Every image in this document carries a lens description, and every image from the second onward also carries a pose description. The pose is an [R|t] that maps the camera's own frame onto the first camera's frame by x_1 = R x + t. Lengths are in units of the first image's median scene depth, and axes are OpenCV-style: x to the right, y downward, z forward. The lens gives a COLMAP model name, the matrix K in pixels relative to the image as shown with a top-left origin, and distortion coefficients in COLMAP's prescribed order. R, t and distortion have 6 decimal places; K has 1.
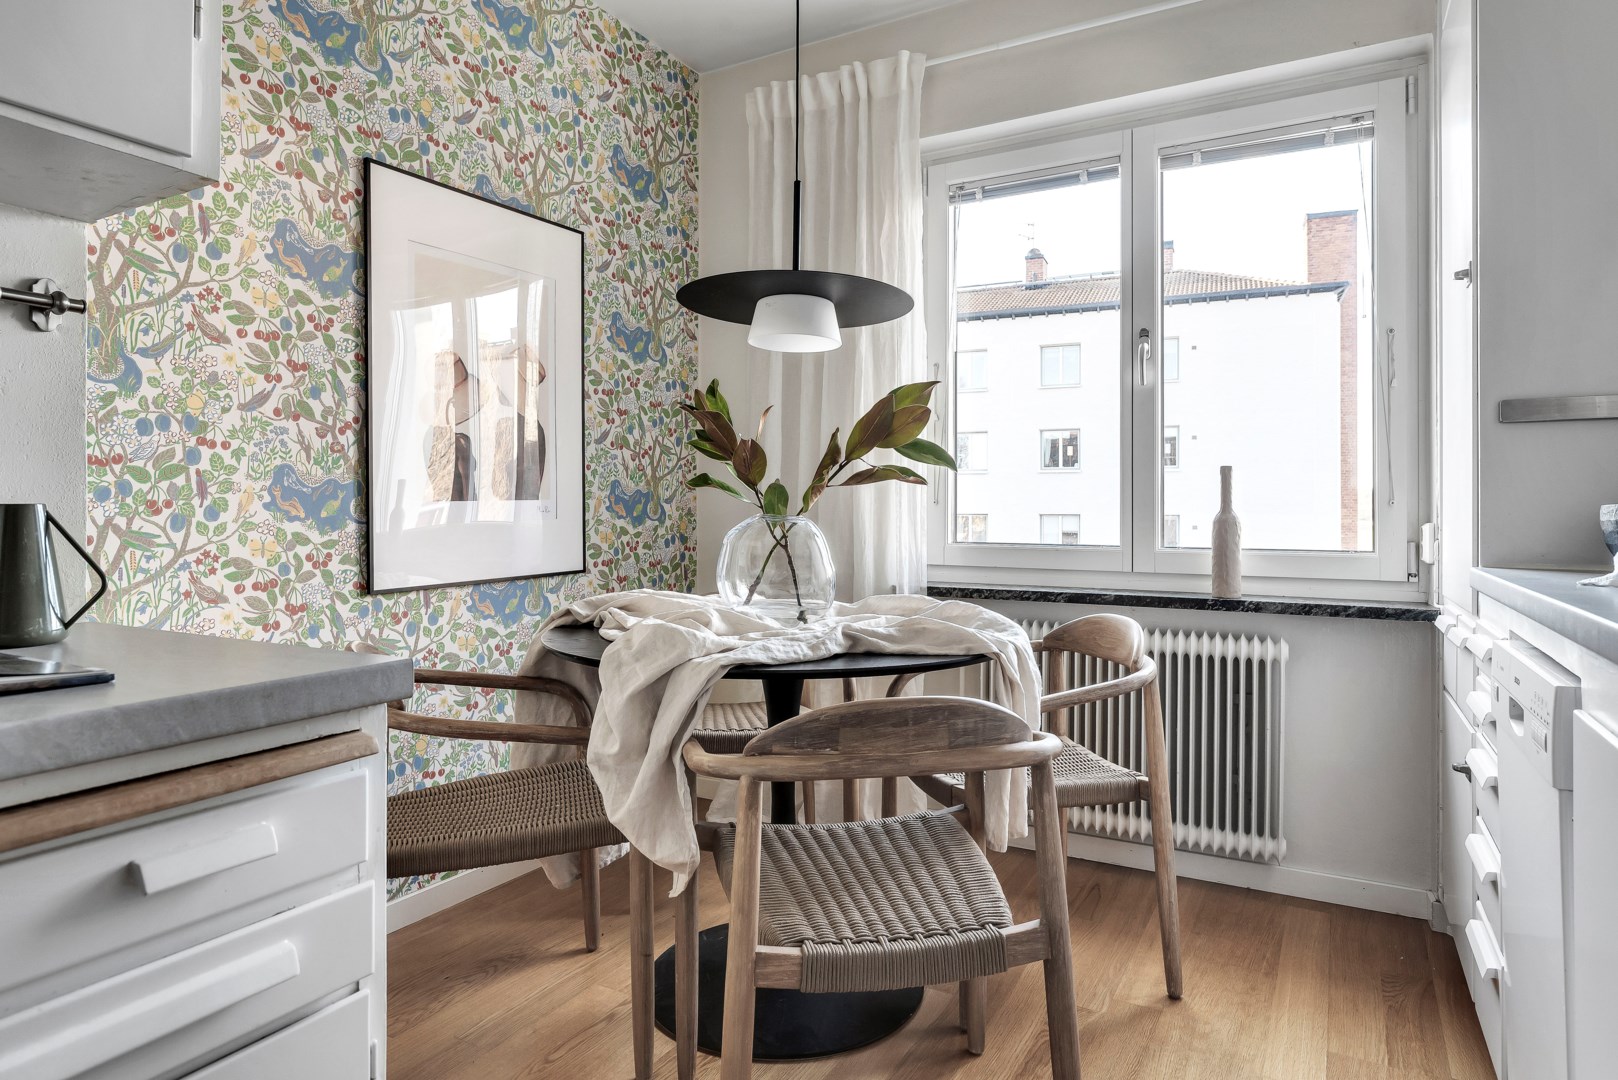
lens RADIAL K [[915.0, 0, 815.7], [0, 915.0, 500.3], [0, 0, 1]] dist [-0.003338, -0.001137]
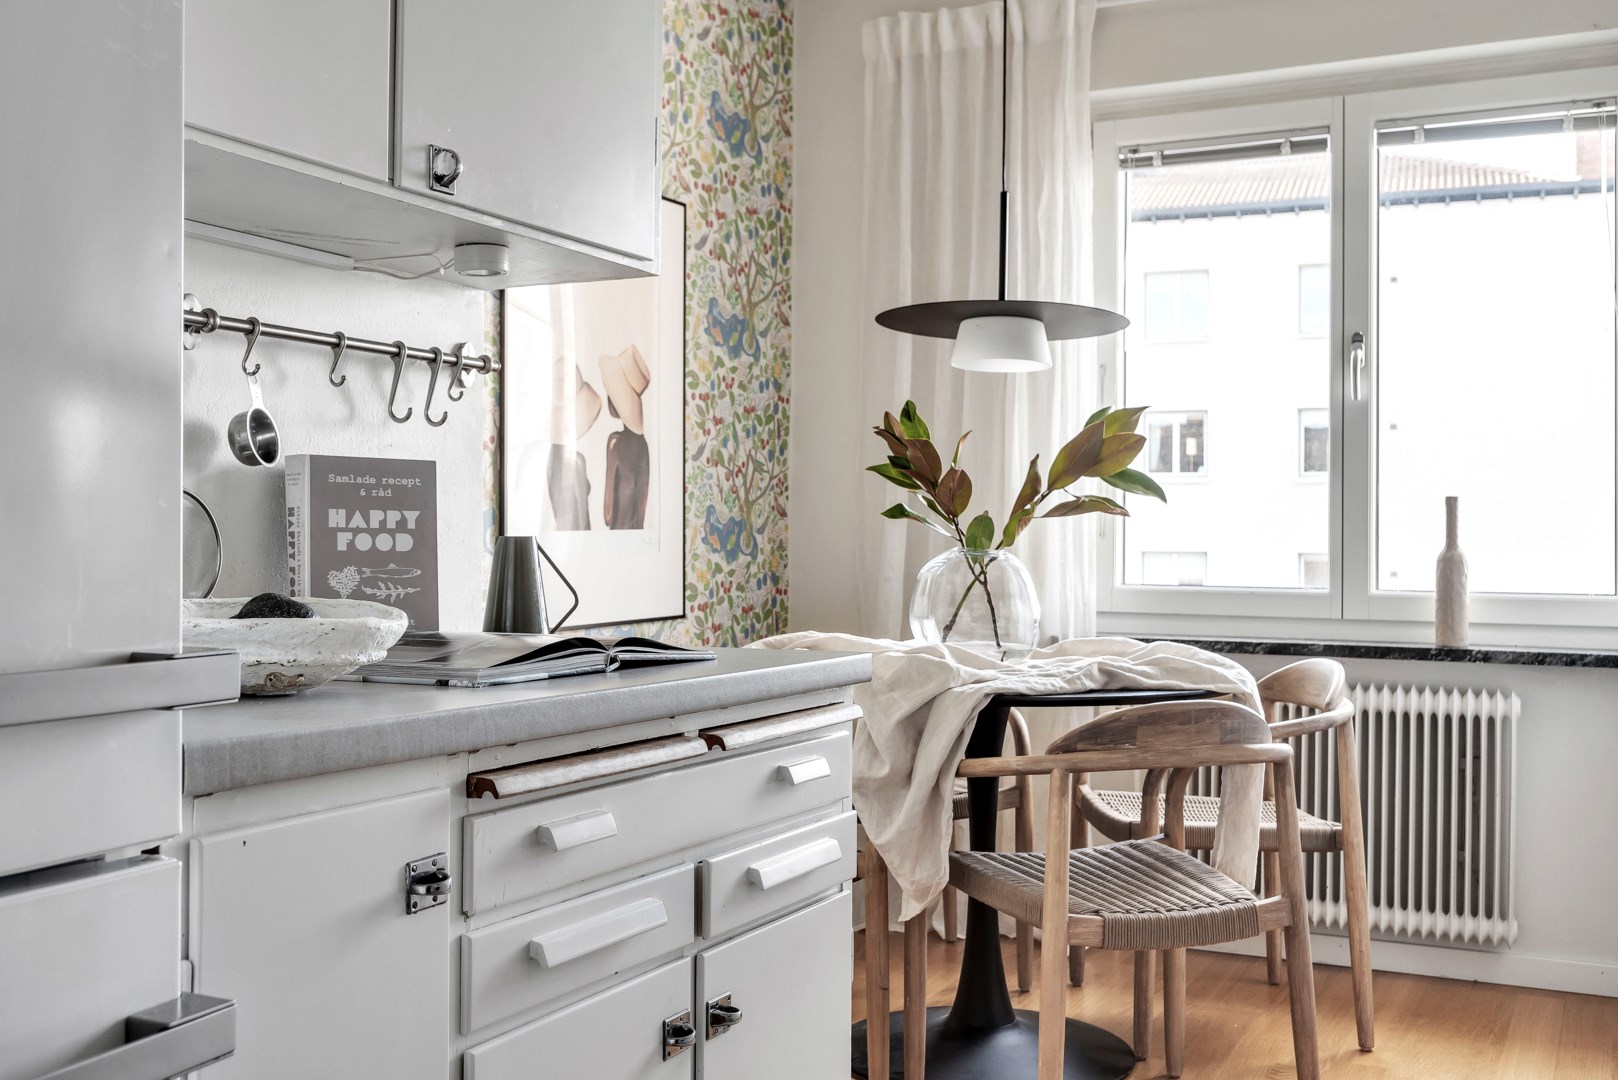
lens RADIAL K [[1575.0, 0, 826.2], [0, 1575.0, 512.2], [0, 0, 1]] dist [-0.005226, 0.000000]
pose [[0.998830, 0.006969, 0.047864, -0.221357], [-0.006567, 0.999942, -0.008553, -0.005380], [-0.047921, 0.008228, 0.998817, -0.476146]]
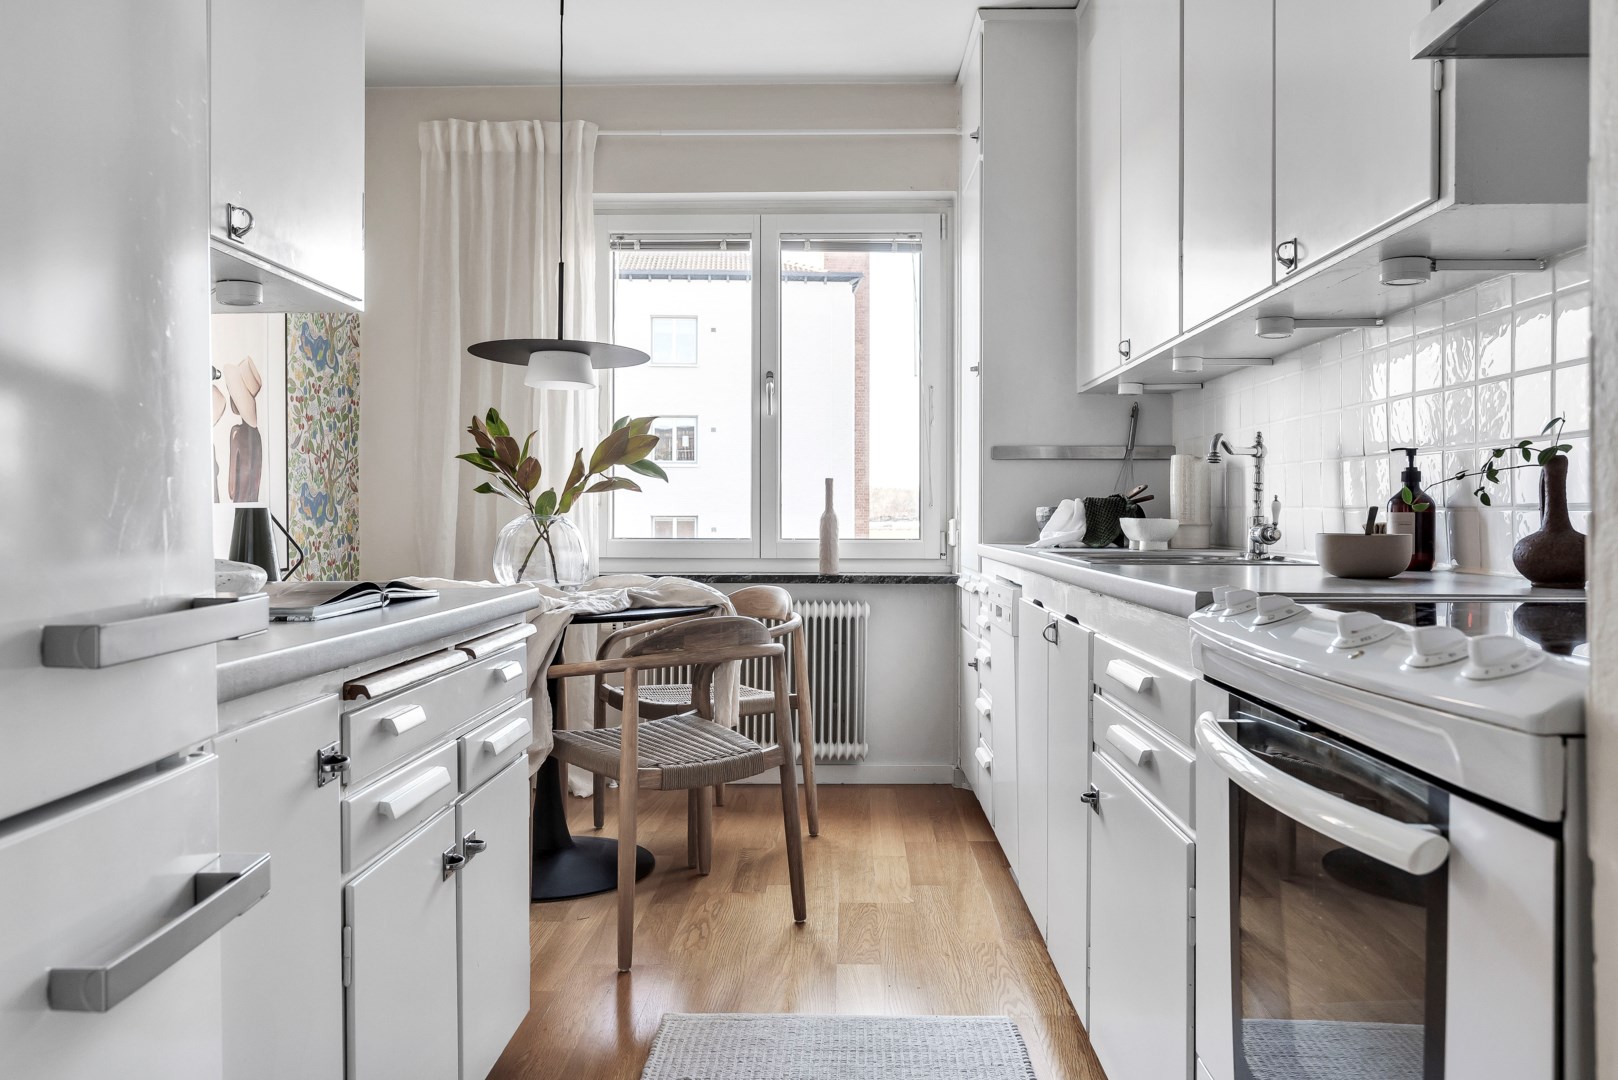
lens RADIAL K [[1133.5, 0, 803.0], [0, 1133.5, 512.9], [0, 0, 1]] dist [-0.008742, 0.000889]
pose [[0.887204, -0.002932, 0.461368, -0.374561], [-0.002706, 0.999930, 0.011560, -0.005199], [-0.461369, -0.011505, 0.887134, -0.496125]]
